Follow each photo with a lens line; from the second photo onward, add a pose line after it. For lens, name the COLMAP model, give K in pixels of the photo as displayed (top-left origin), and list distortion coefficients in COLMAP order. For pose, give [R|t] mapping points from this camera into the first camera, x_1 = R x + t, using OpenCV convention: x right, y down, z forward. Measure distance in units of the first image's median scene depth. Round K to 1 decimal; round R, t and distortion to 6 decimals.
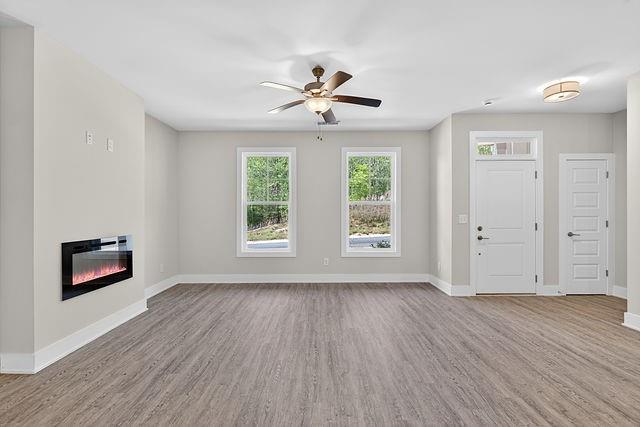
lens RADIAL K [[306.3, 0, 314.9], [0, 306.3, 214.9], [0, 0, 1]] dist [0.001335, -0.001903]
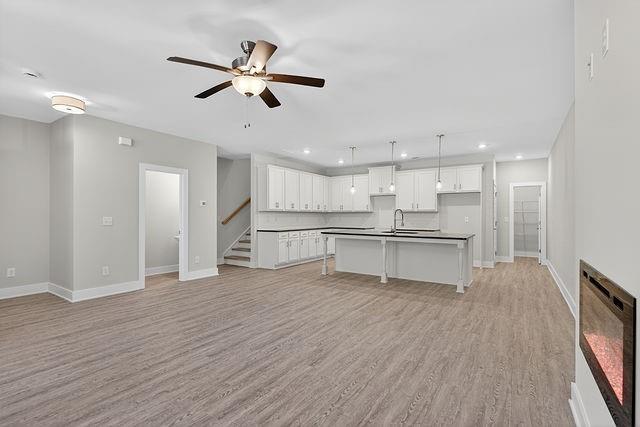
lens RADIAL K [[306.3, 0, 319.5], [0, 306.3, 216.2], [0, 0, 1]] dist [0.001335, -0.001903]
pose [[-0.836980, 0.000177, 0.547233, -0.692175], [0.004222, 0.999972, 0.006135, -0.011388], [-0.547217, 0.007445, -0.836958, 1.818292]]
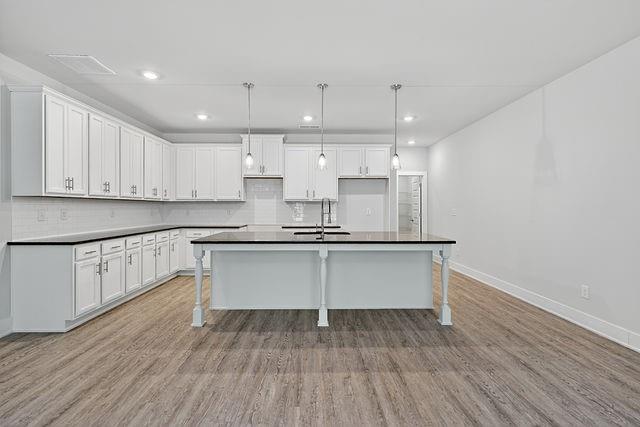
lens RADIAL K [[306.3, 0, 319.3], [0, 306.3, 207.9], [0, 0, 1]] dist [0.001335, -0.001903]
pose [[-0.999732, 0.001823, -0.023082, 0.119498], [0.001626, 0.999962, 0.008553, -0.006116], [0.023097, 0.008513, -0.999697, 1.016815]]
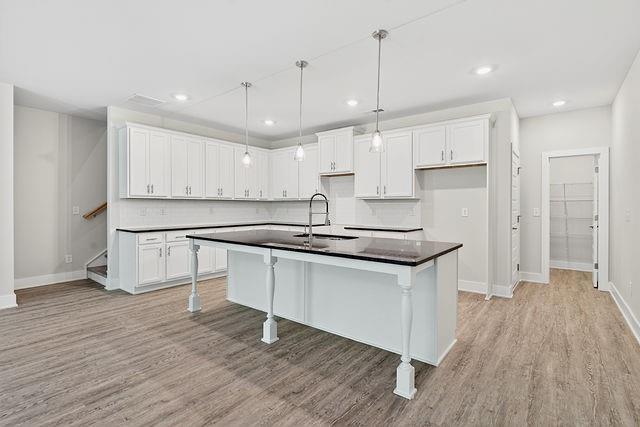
lens RADIAL K [[306.3, 0, 321.9], [0, 306.3, 208.2], [0, 0, 1]] dist [0.001335, -0.001903]
pose [[-0.790438, -0.001910, 0.612539, -0.688006], [0.005520, 0.999932, 0.010240, 0.000483], [-0.612517, 0.011475, -0.790374, 0.541255]]
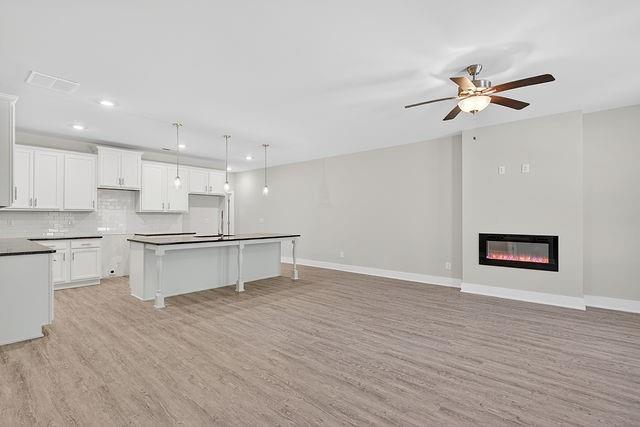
lens RADIAL K [[306.3, 0, 315.9], [0, 306.3, 215.6], [0, 0, 1]] dist [0.001335, -0.001903]
pose [[-0.657274, -0.003265, -0.753645, 1.193901], [-0.003578, 0.999993, -0.001212, -0.009835], [0.753643, 0.001900, -0.657281, 1.429855]]
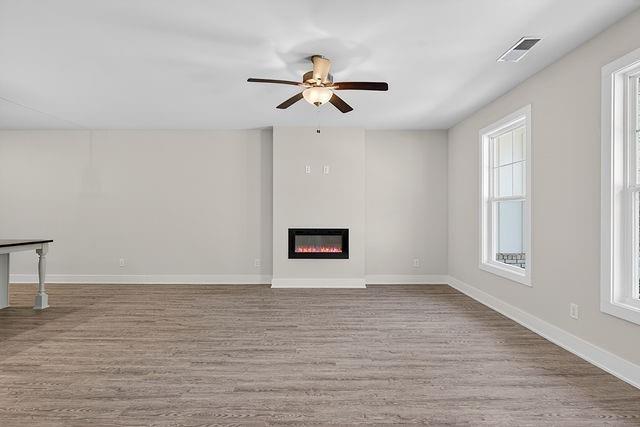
lens RADIAL K [[306.3, 0, 316.7], [0, 306.3, 211.4], [0, 0, 1]] dist [0.001335, -0.001903]
pose [[0.000952, -0.004437, -0.999990, 1.057470], [-0.007467, 0.999962, -0.004444, -0.007591], [0.999972, 0.007471, 0.000919, 1.137086]]
